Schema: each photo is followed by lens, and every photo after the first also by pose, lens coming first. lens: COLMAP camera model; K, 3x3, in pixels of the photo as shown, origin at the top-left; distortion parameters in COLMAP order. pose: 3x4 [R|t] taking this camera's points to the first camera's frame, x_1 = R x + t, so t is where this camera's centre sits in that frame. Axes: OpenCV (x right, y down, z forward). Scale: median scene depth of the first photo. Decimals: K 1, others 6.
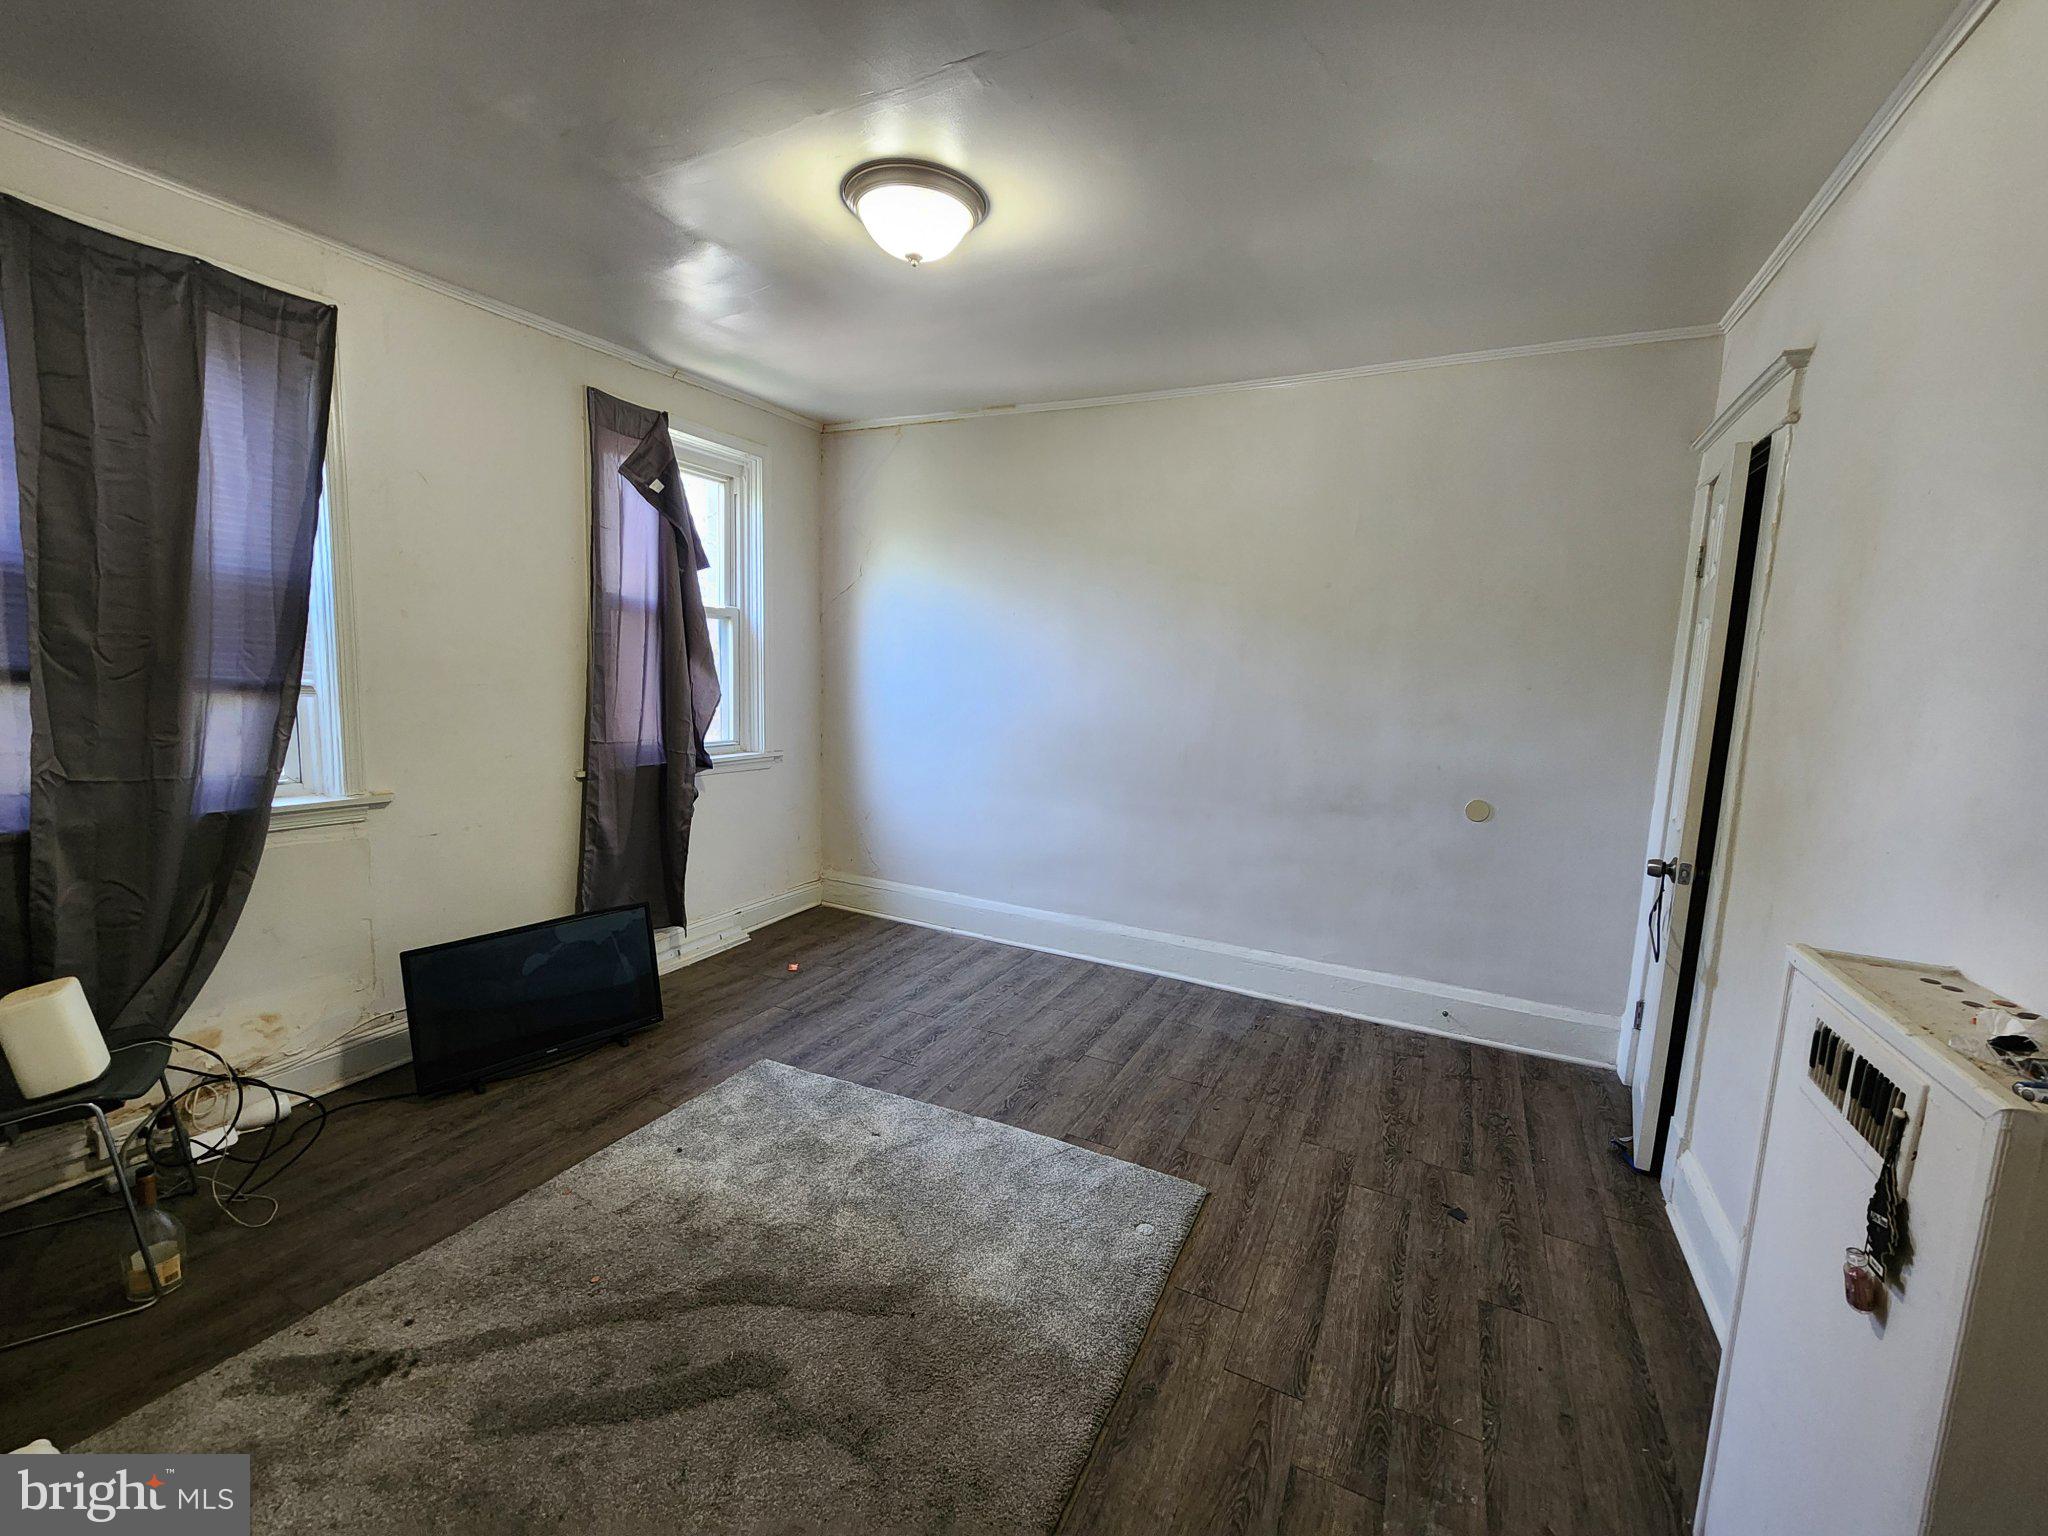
lens RADIAL K [[844.4, 0, 1040.0], [0, 844.4, 767.1], [0, 0, 1]] dist [0.000407, 0.003255]
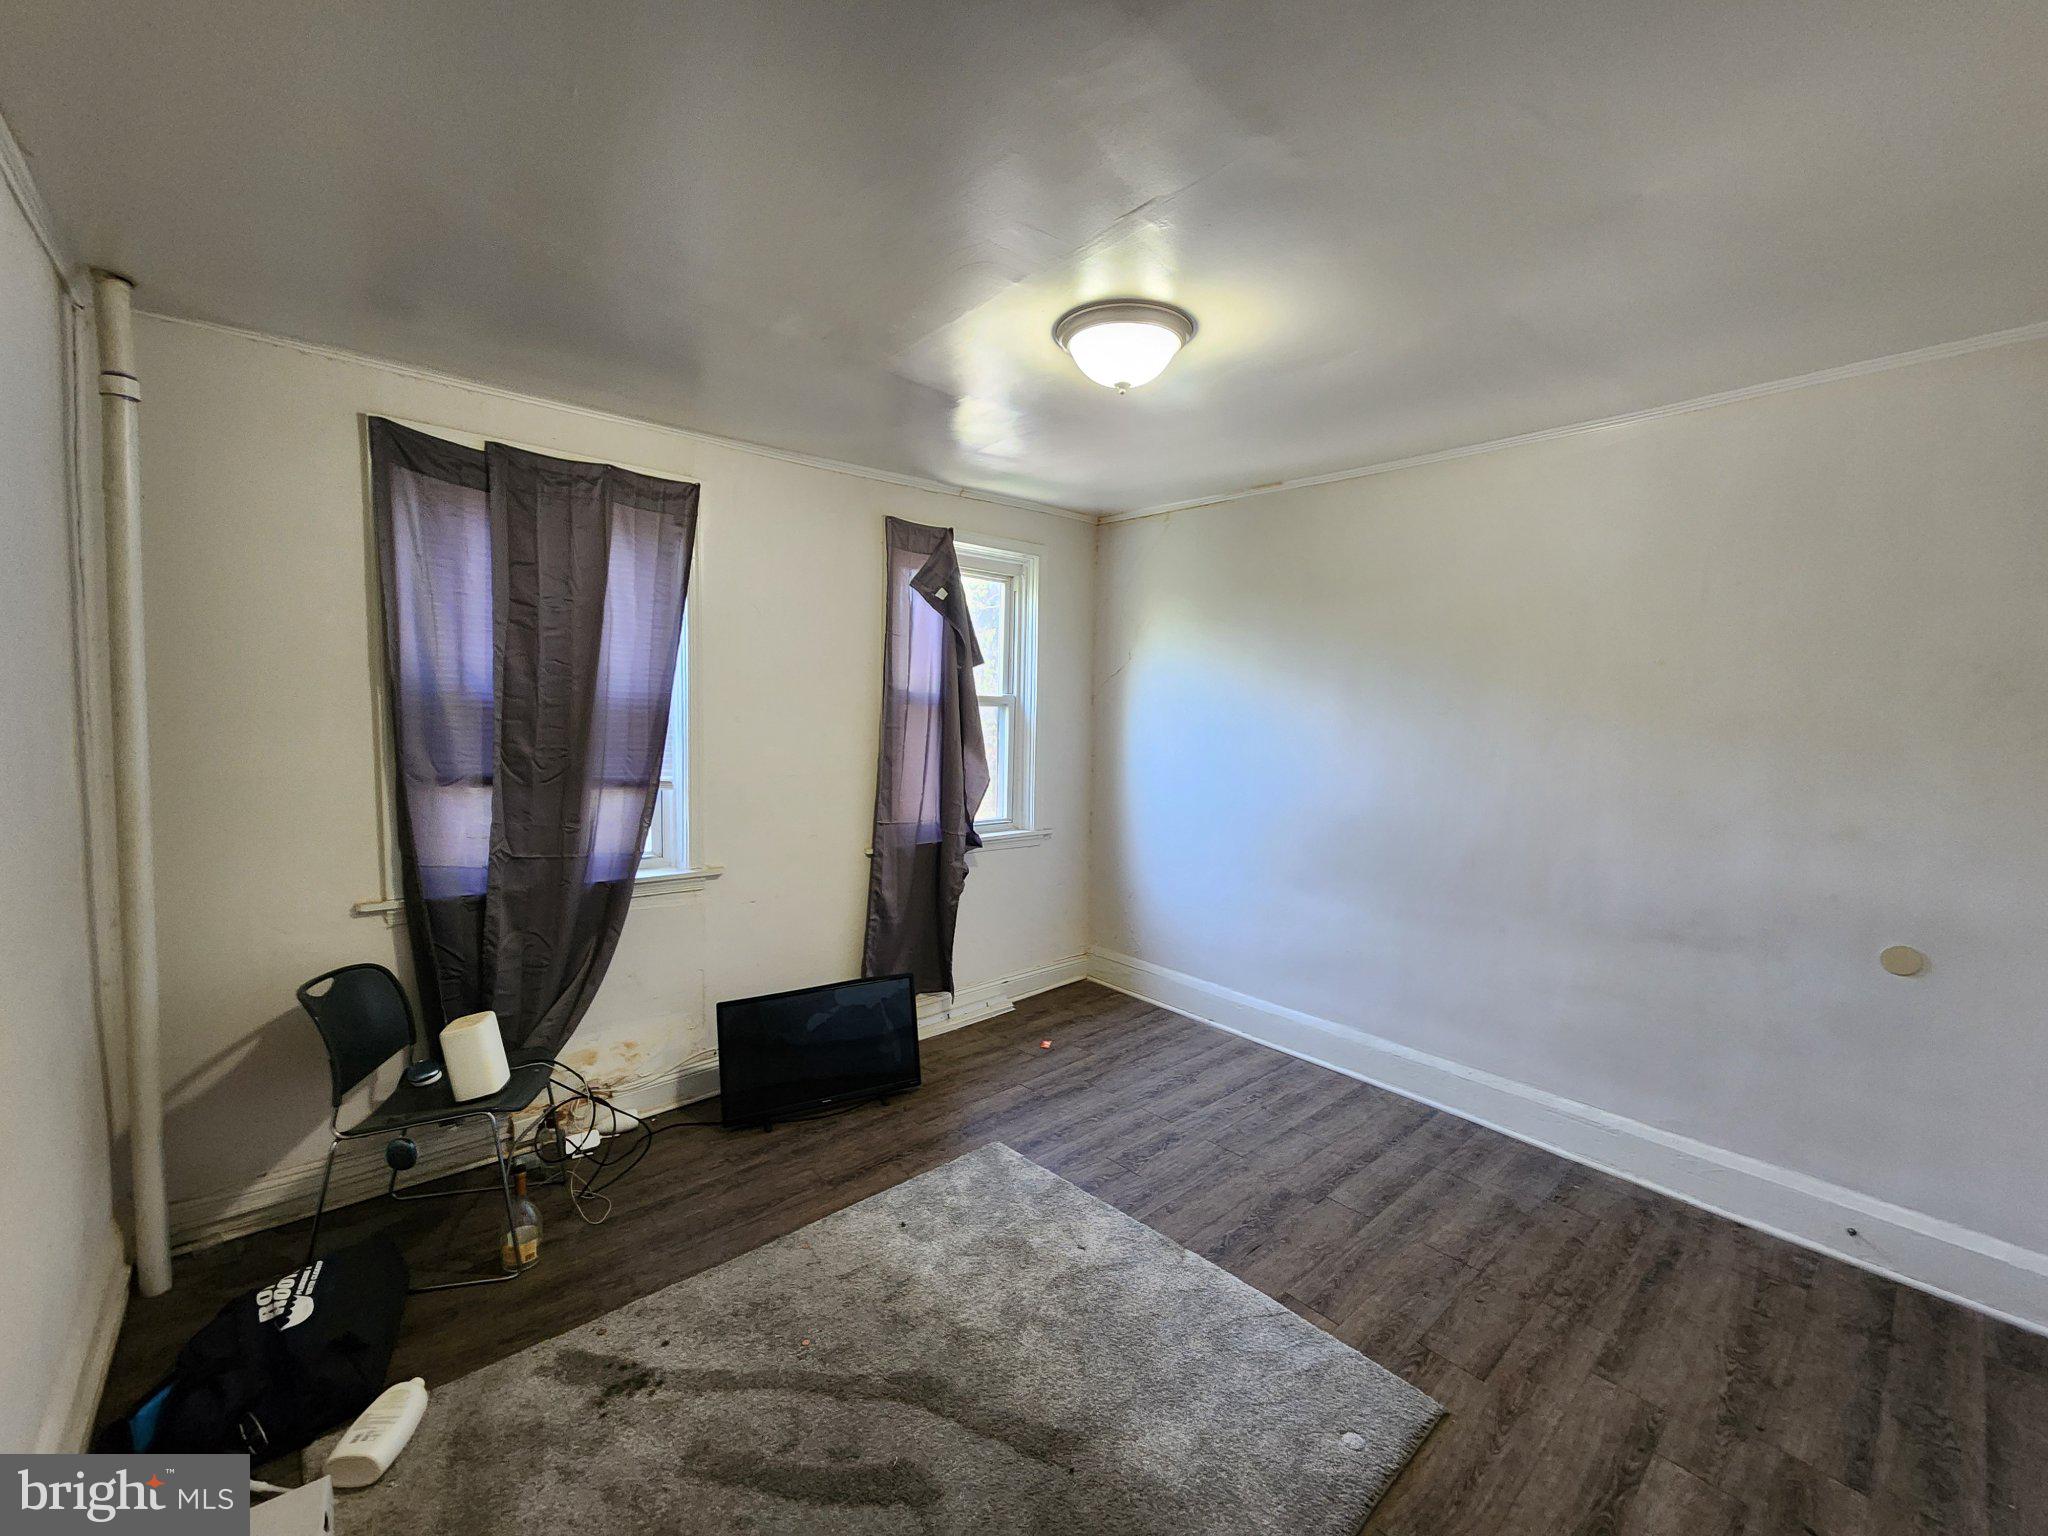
lens RADIAL K [[844.4, 0, 1030.2], [0, 844.4, 774.8], [0, 0, 1]] dist [0.000407, 0.003255]
pose [[0.931076, 0.011950, -0.364629, 0.098735], [-0.033129, 0.998104, -0.051883, -0.059829], [0.363317, 0.060387, 0.929706, 0.029278]]
